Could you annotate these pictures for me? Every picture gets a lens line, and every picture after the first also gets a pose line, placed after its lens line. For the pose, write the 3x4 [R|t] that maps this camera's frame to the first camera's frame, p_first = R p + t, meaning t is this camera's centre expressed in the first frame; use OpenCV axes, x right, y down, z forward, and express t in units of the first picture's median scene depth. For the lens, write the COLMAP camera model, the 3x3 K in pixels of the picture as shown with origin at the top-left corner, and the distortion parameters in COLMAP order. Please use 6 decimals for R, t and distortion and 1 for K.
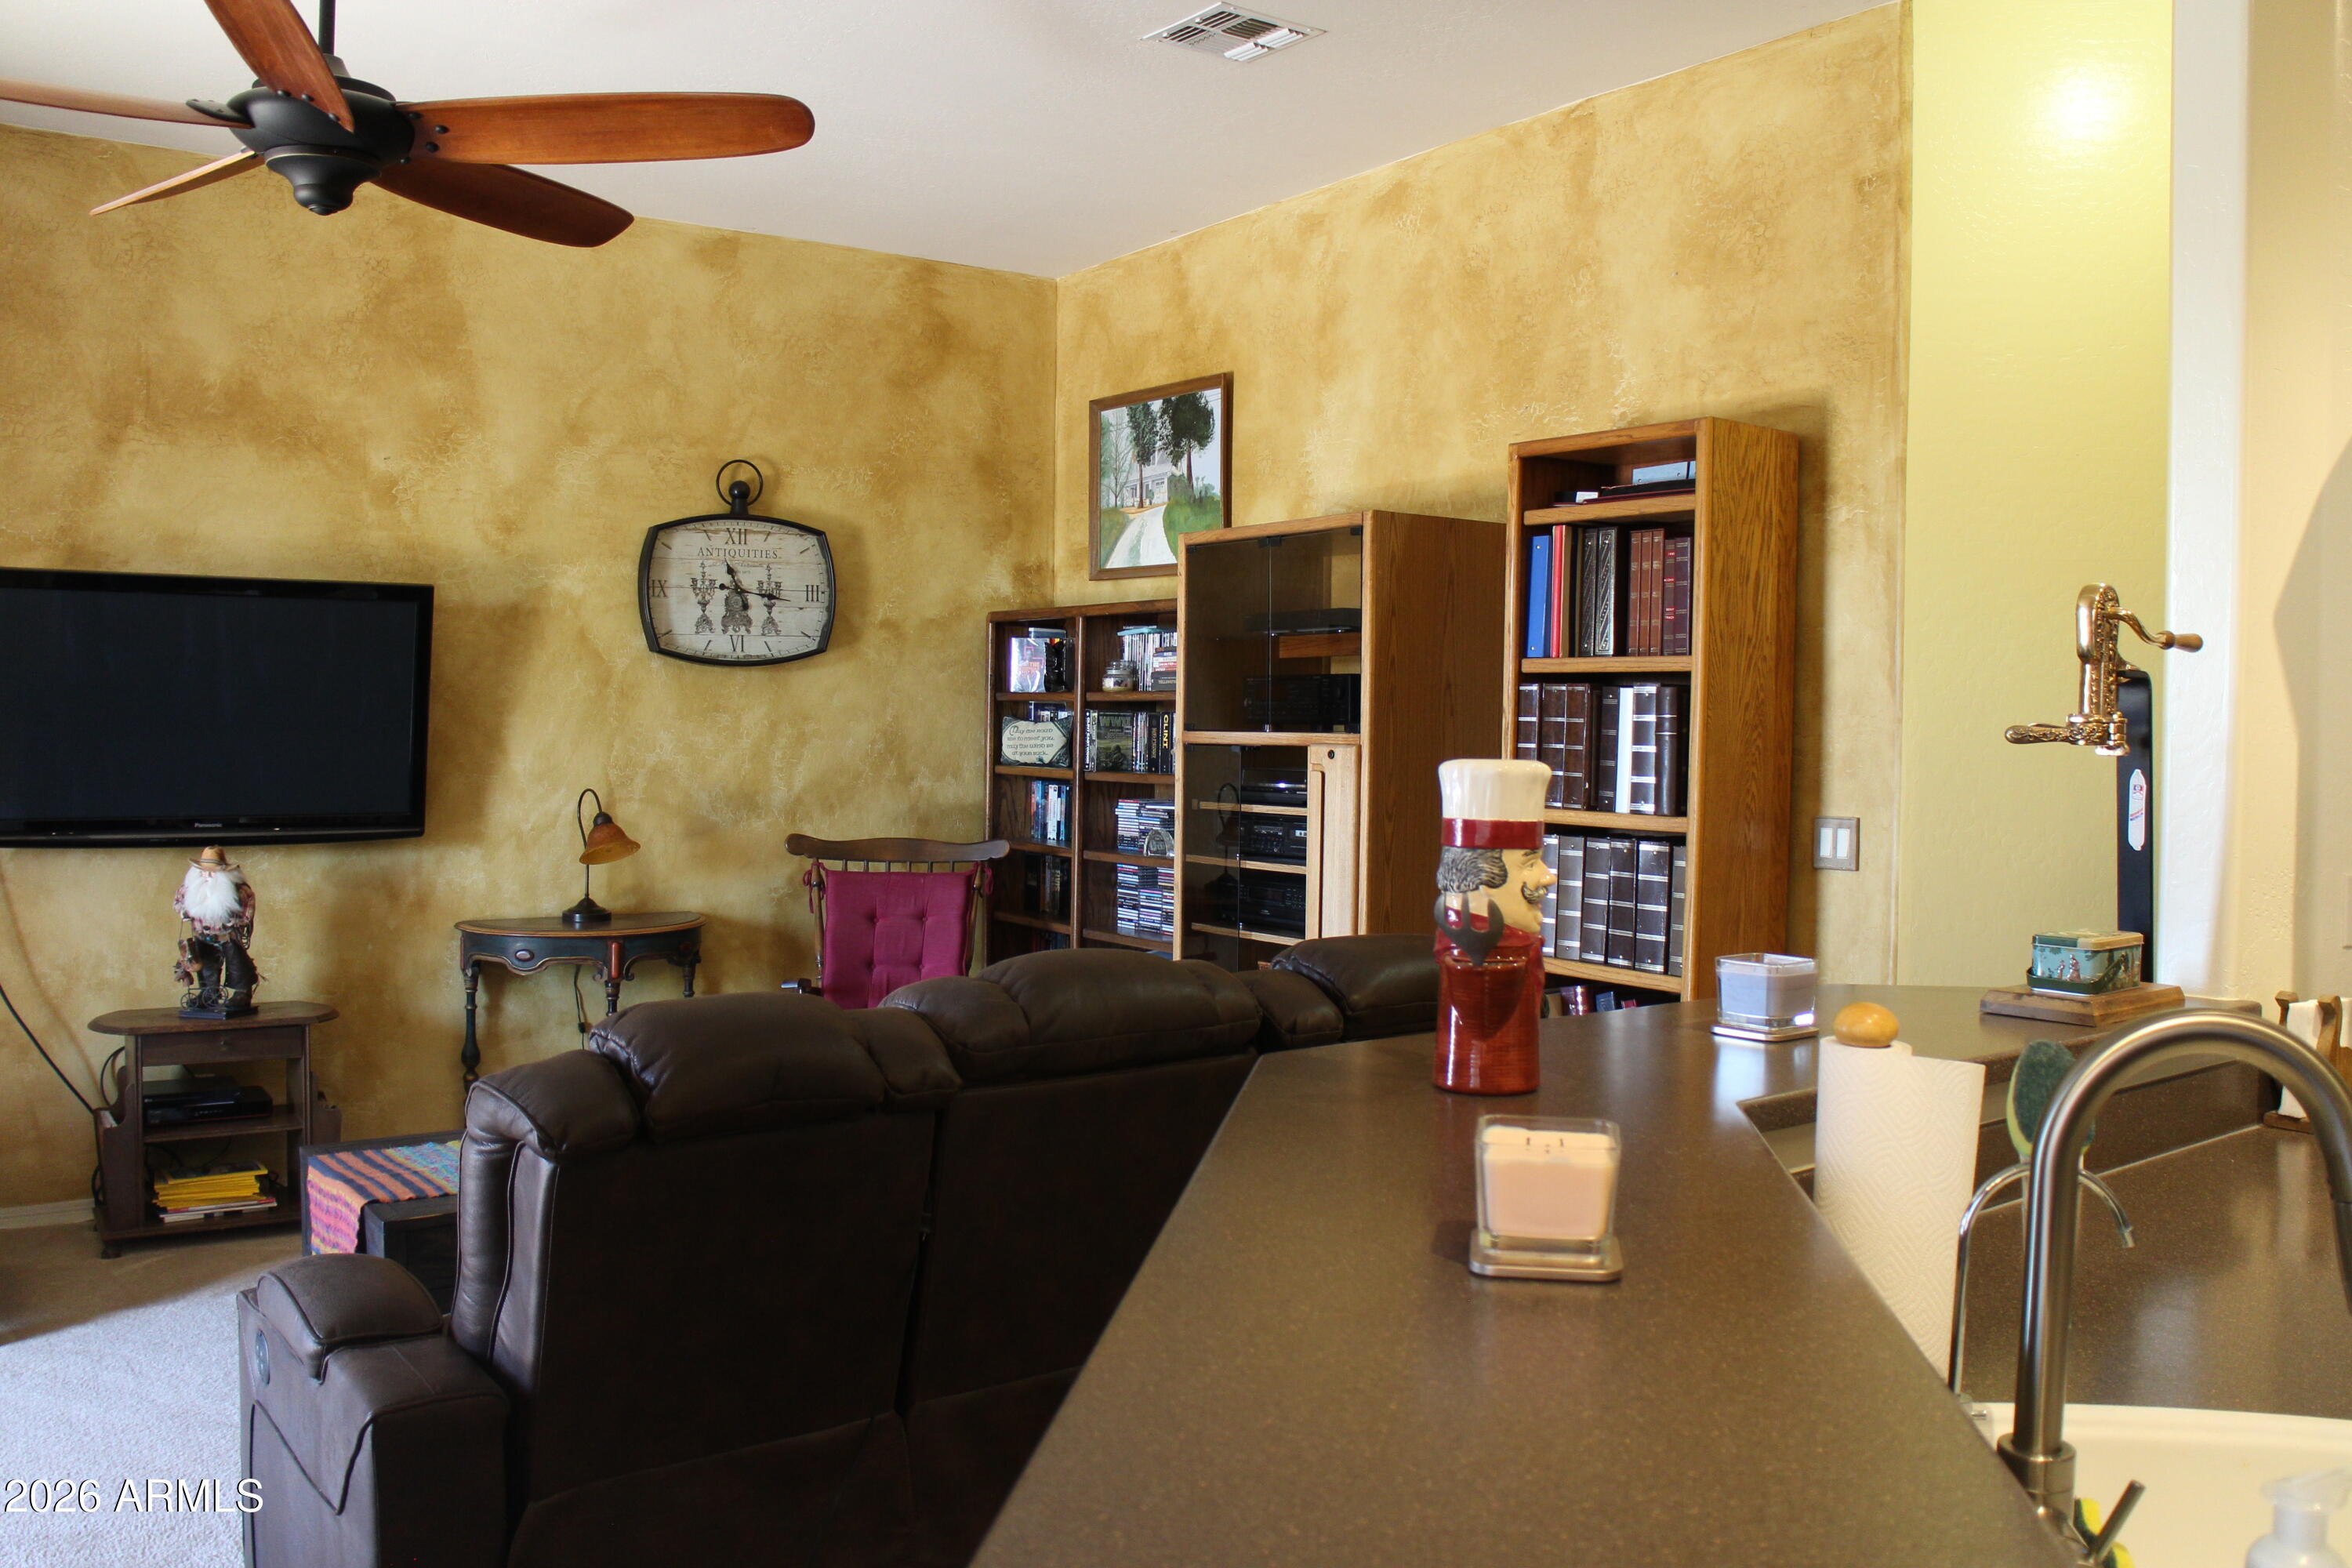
lens RADIAL K [[1938.1, 0, 1166.5], [0, 1938.1, 782.4], [0, 0, 1]] dist [-0.155758, 0.122396]
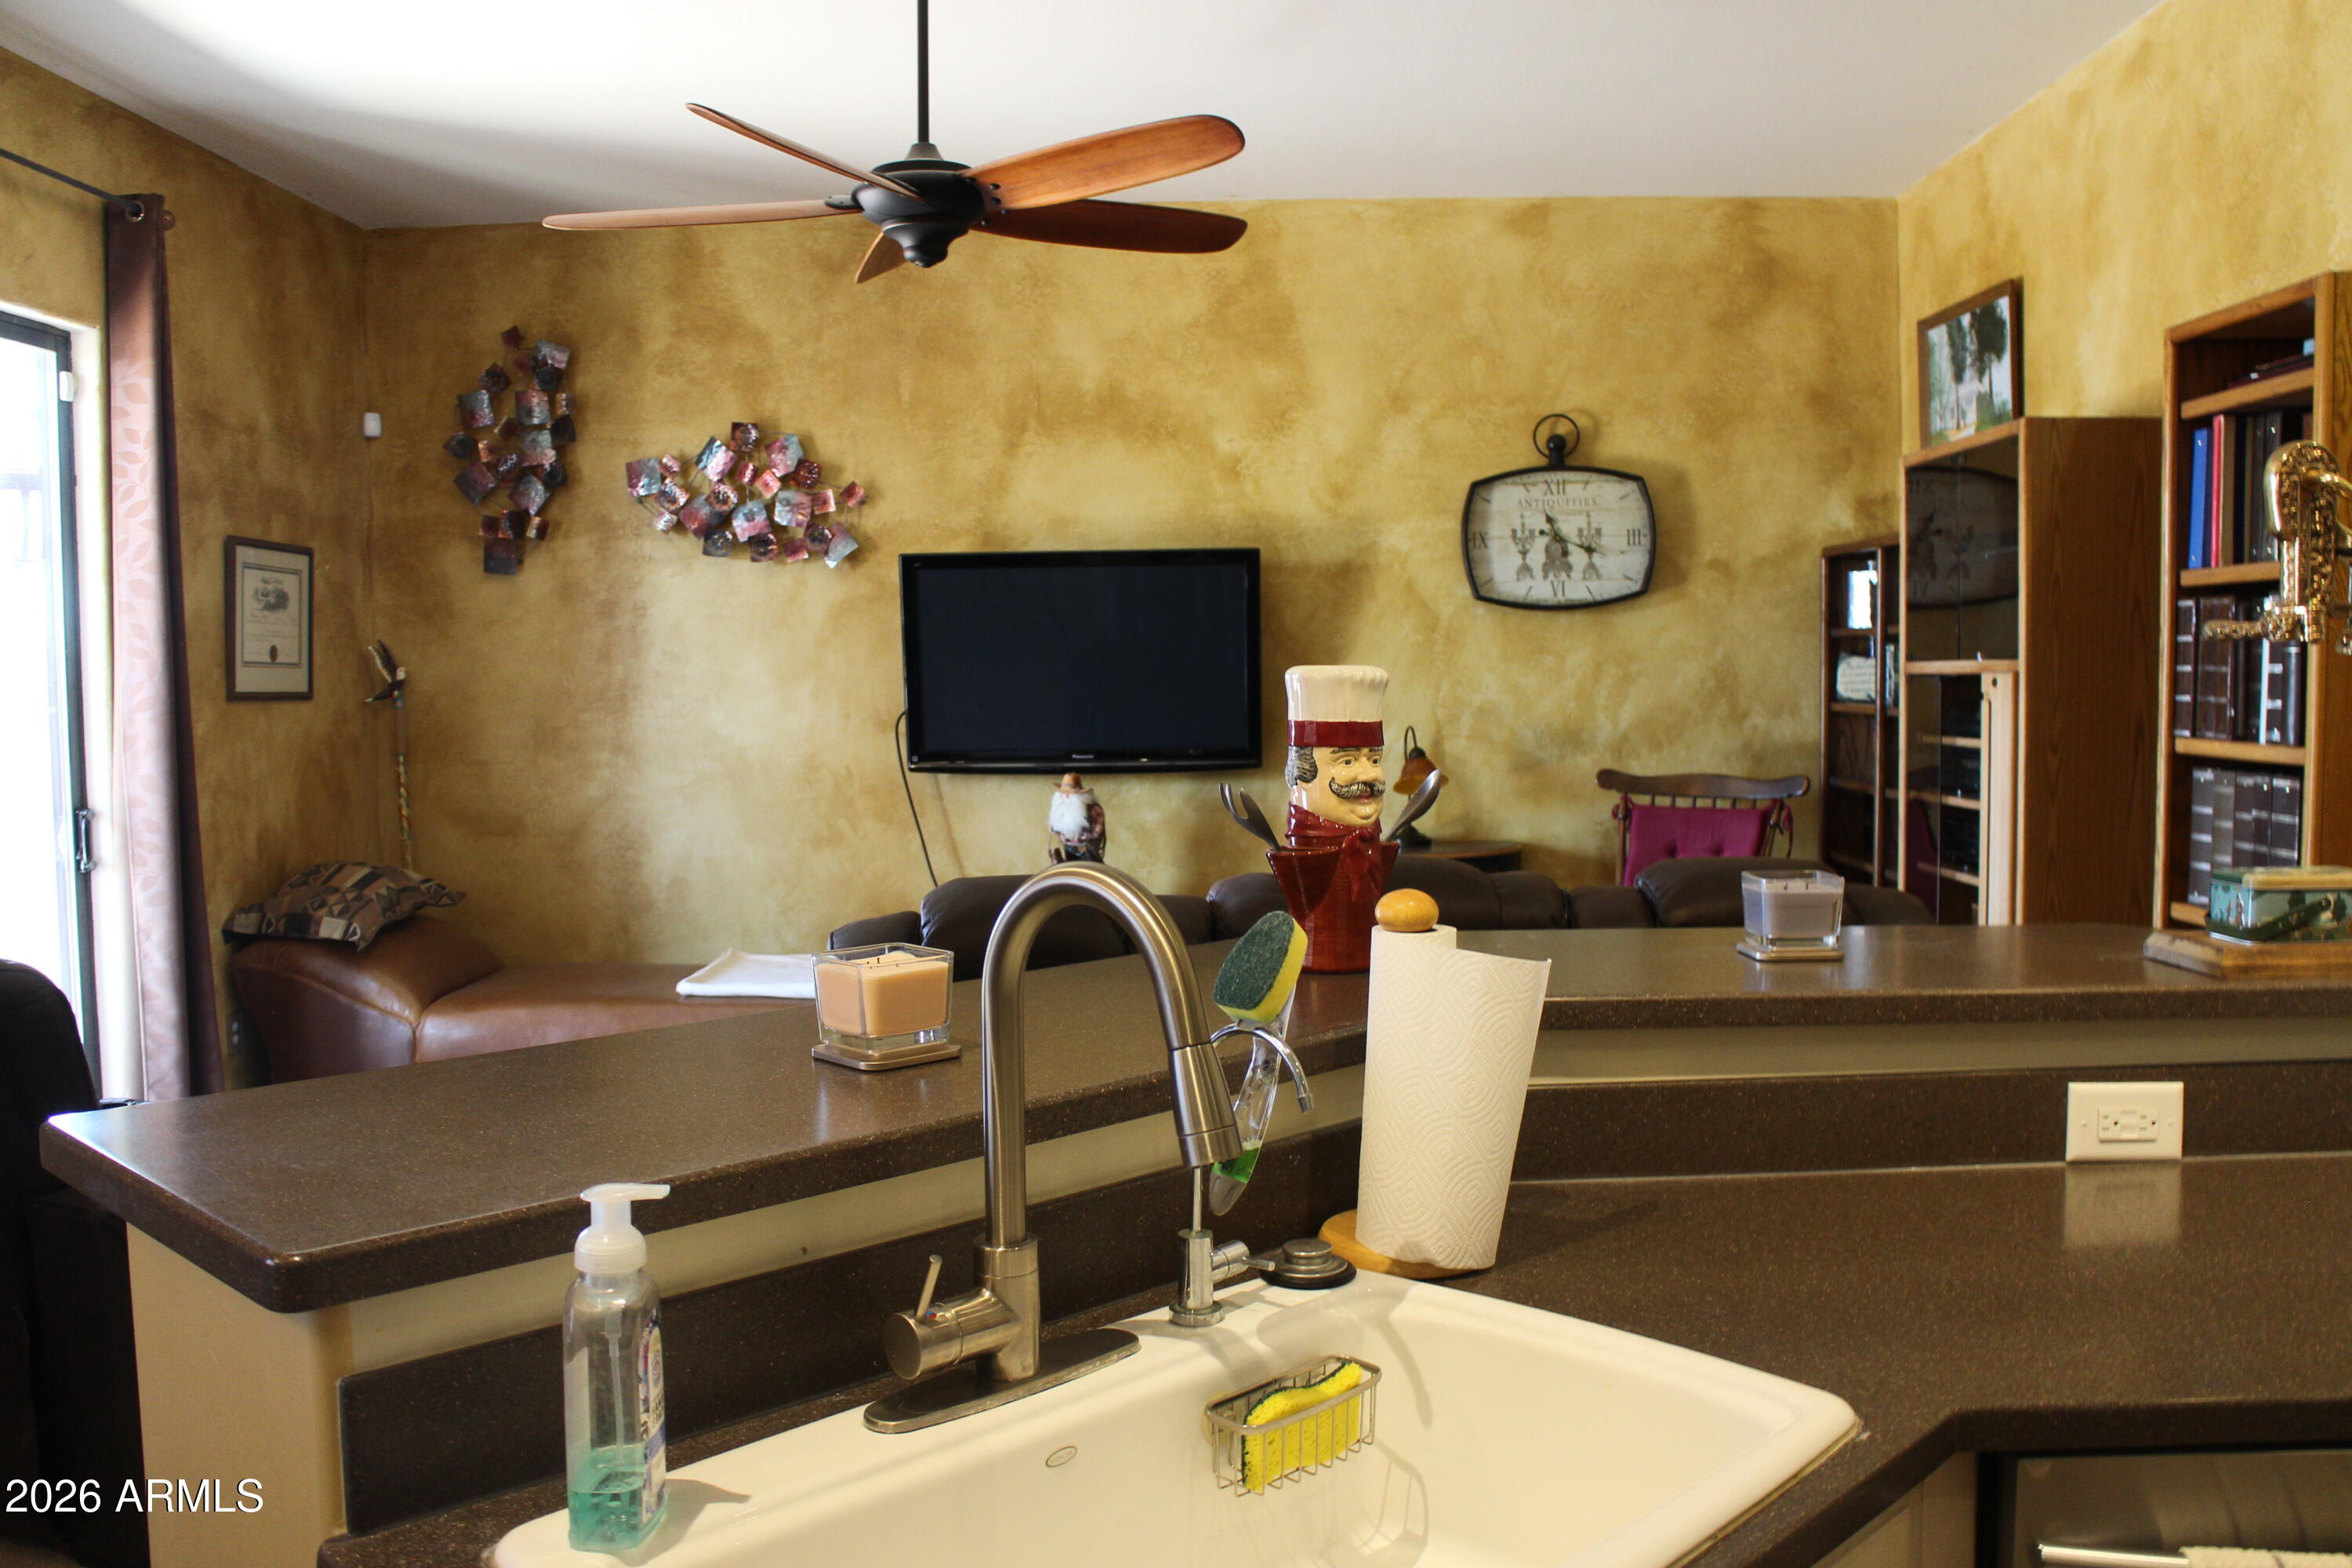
lens RADIAL K [[1938.1, 0, 1190.1], [0, 1938.1, 800.2], [0, 0, 1]] dist [-0.155758, 0.122396]
pose [[0.807472, 0.016720, -0.589669, 0.260584], [0.003059, 0.999466, 0.032528, 0.009728], [0.589898, -0.028069, 0.806989, 0.026167]]
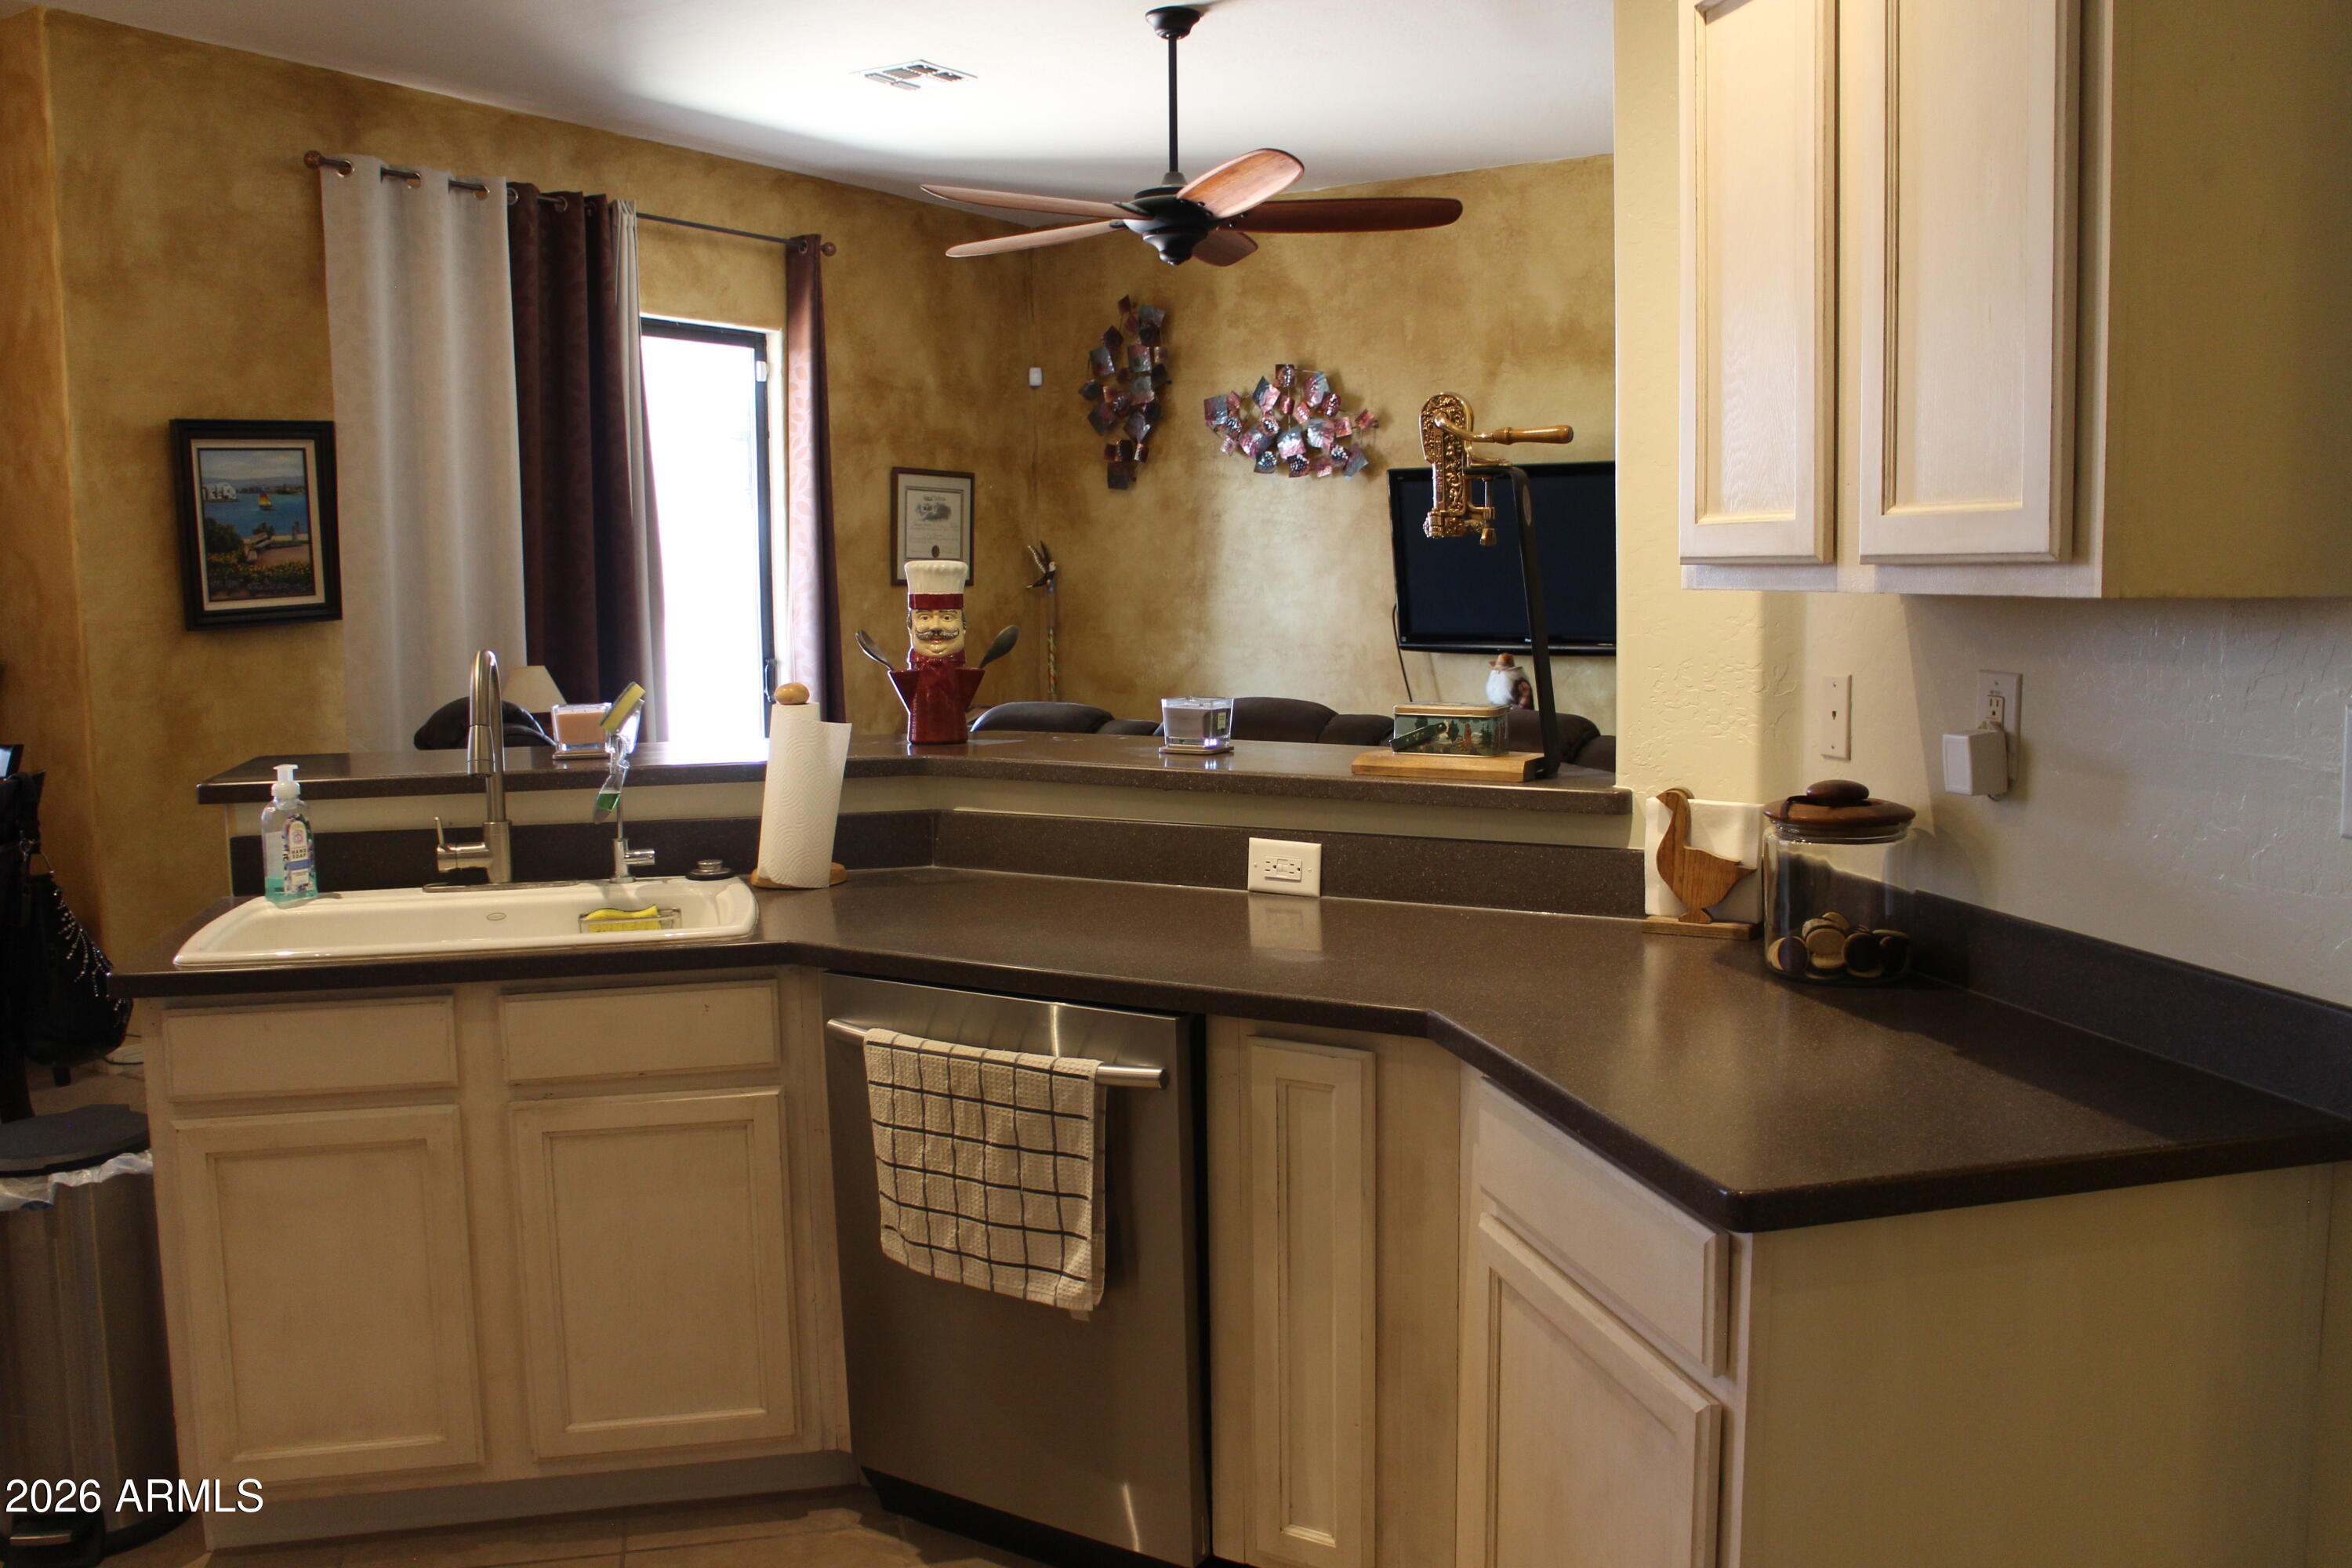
lens RADIAL K [[1938.1, 0, 1221.6], [0, 1938.1, 808.0], [0, 0, 1]] dist [-0.155758, 0.122396]
pose [[0.397353, 0.090235, -0.913219, 0.676384], [-0.015047, 0.995661, 0.091834, 0.017113], [0.917543, -0.022749, 0.396986, 0.184364]]
